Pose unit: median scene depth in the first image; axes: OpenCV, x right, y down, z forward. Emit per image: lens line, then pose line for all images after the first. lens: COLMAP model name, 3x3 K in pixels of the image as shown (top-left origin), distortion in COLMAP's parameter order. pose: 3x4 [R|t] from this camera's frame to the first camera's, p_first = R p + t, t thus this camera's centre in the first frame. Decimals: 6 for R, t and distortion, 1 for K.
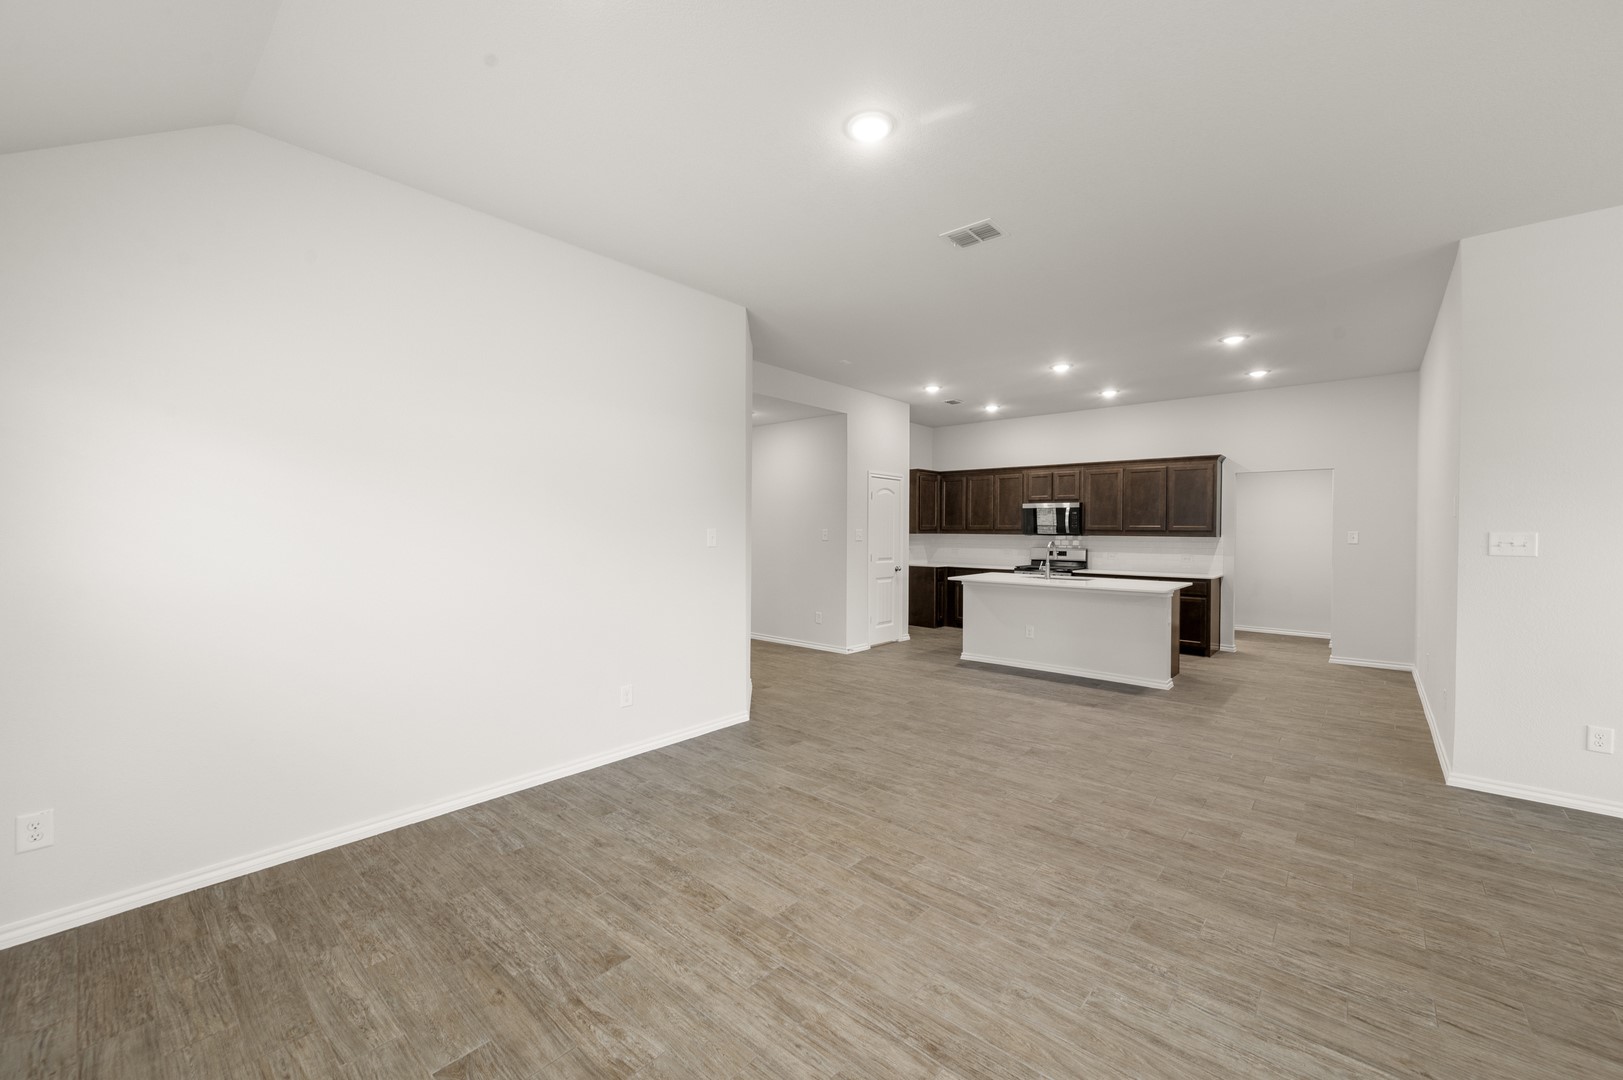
lens RADIAL K [[640.4, 0, 813.2], [0, 640.4, 543.4], [0, 0, 1]] dist [0.000075, 0.000119]
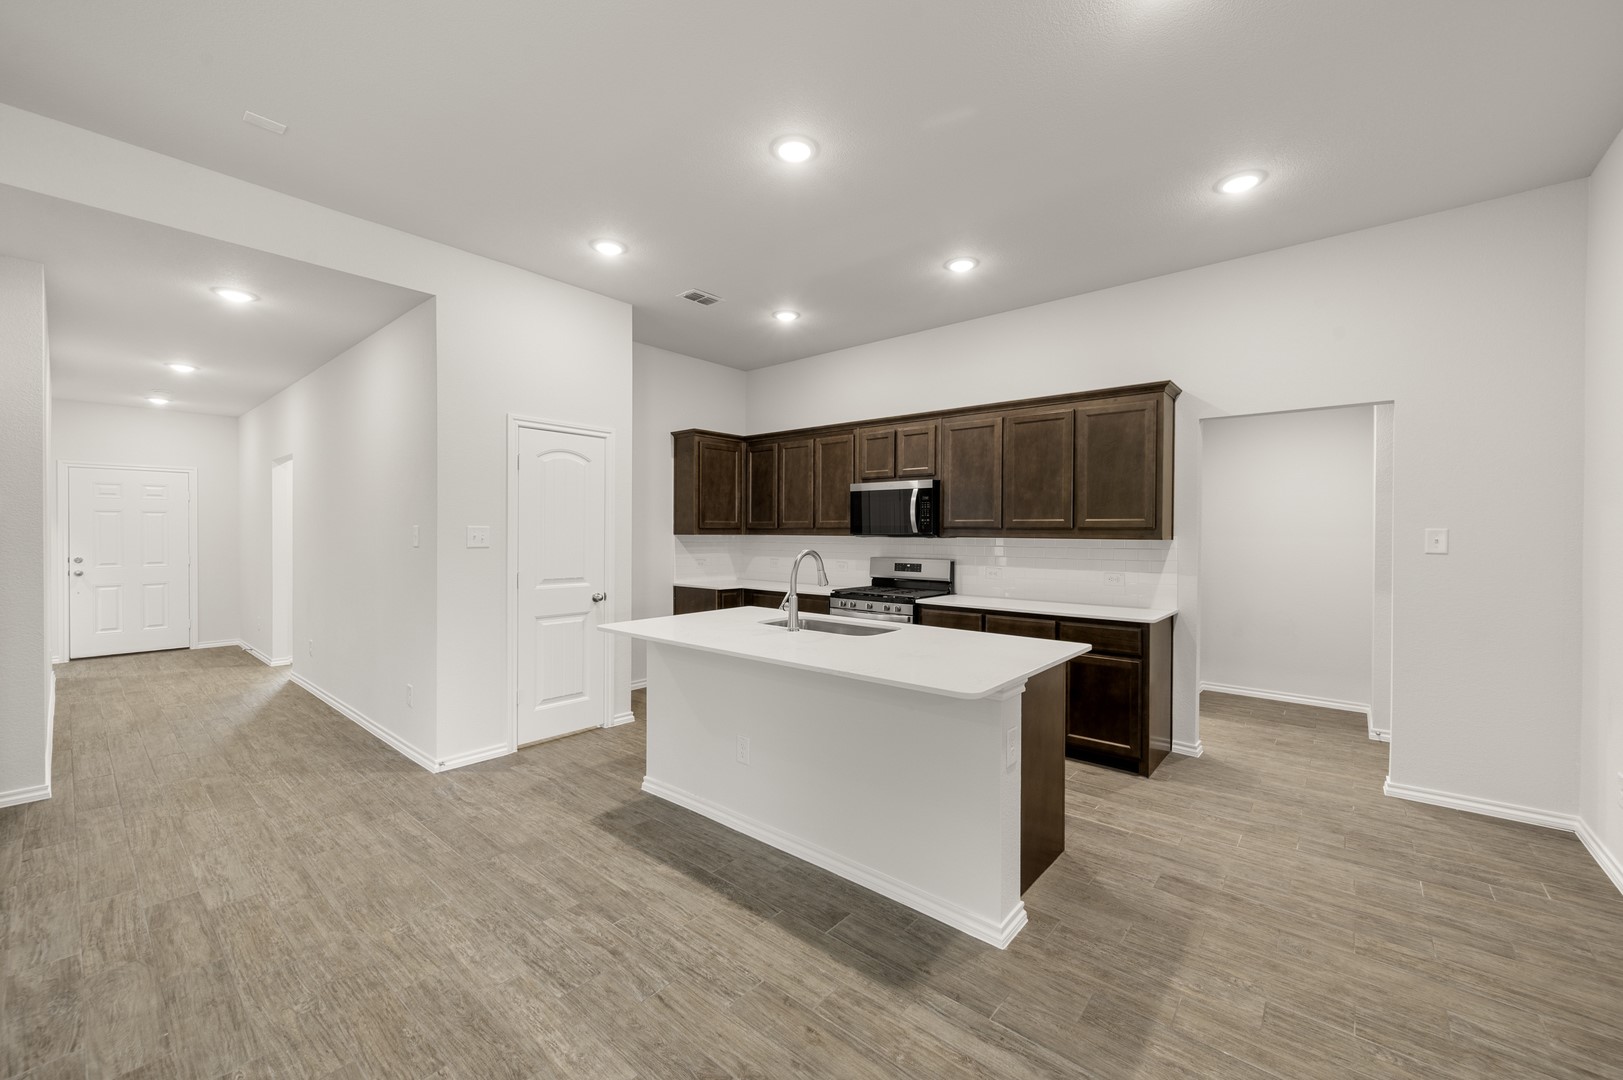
lens RADIAL K [[640.4, 0, 812.1], [0, 640.4, 533.9], [0, 0, 1]] dist [0.000075, 0.000119]
pose [[0.999986, -0.000755, 0.005319, 0.621943], [0.000862, 0.999797, -0.020119, -0.007521], [-0.005302, 0.020123, 0.999783, 0.876722]]
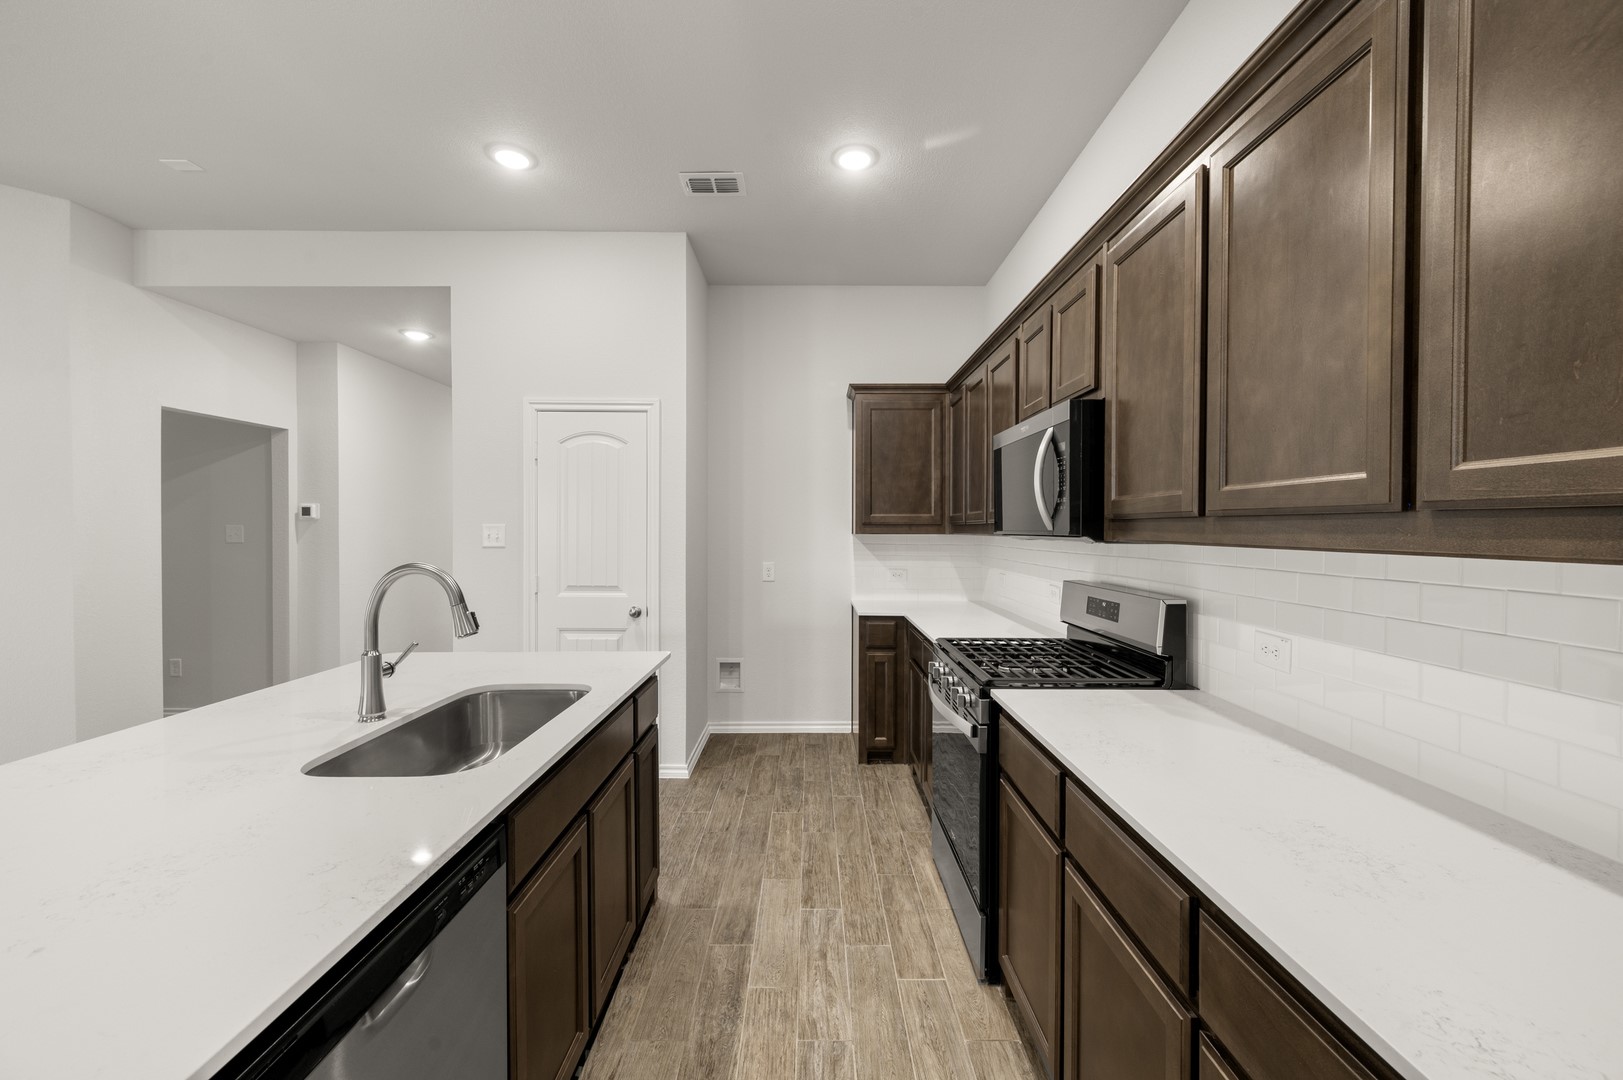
lens RADIAL K [[640.4, 0, 809.1], [0, 640.4, 535.8], [0, 0, 1]] dist [0.000075, 0.000119]
pose [[0.649972, 0.003047, -0.759952, 1.082501], [-0.014643, 0.999857, -0.008514, -0.021796], [0.759817, 0.016662, 0.649924, 1.585880]]
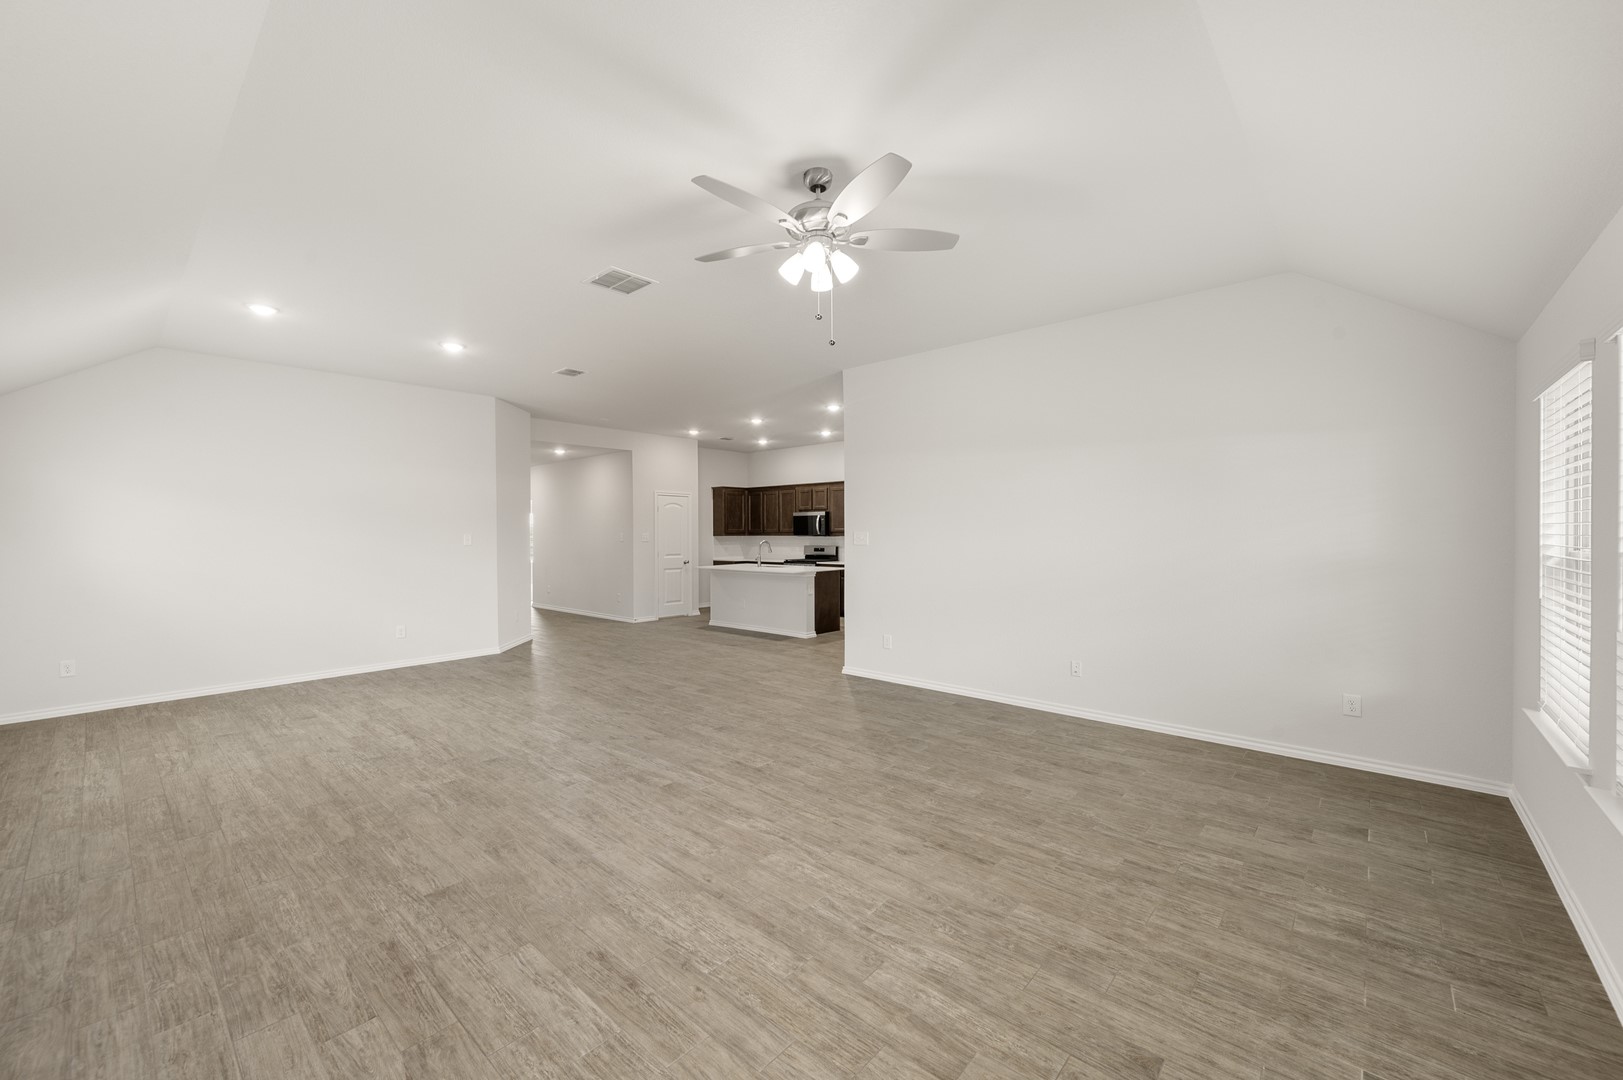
lens RADIAL K [[640.4, 0, 806.7], [0, 640.4, 521.5], [0, 0, 1]] dist [0.000075, 0.000119]
pose [[0.999806, -0.011321, -0.016104, 0.810866], [0.010650, 0.999097, -0.041138, 0.024840], [0.016555, 0.040959, 0.999024, -0.698075]]
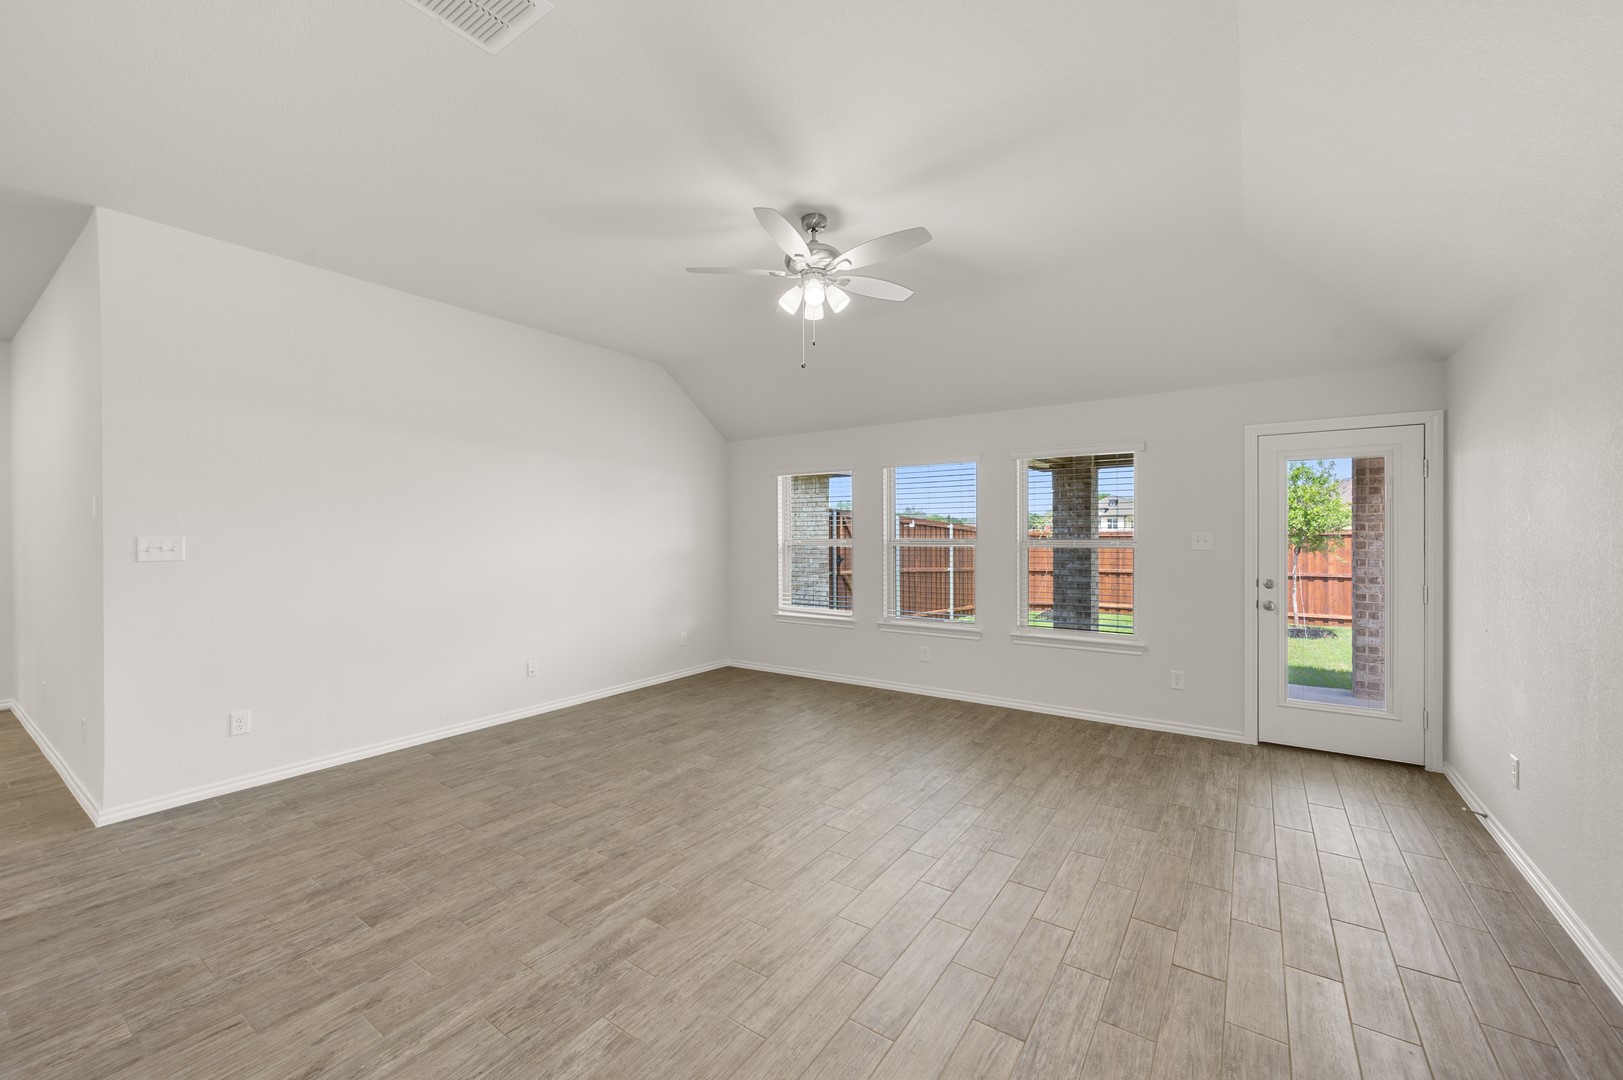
lens RADIAL K [[640.4, 0, 809.0], [0, 640.4, 532.0], [0, 0, 1]] dist [0.000075, 0.000119]
pose [[-0.109100, -0.004578, 0.994020, 0.016847], [0.030794, 0.999494, 0.007983, -0.001585], [-0.993554, 0.031481, -0.108904, 0.103008]]
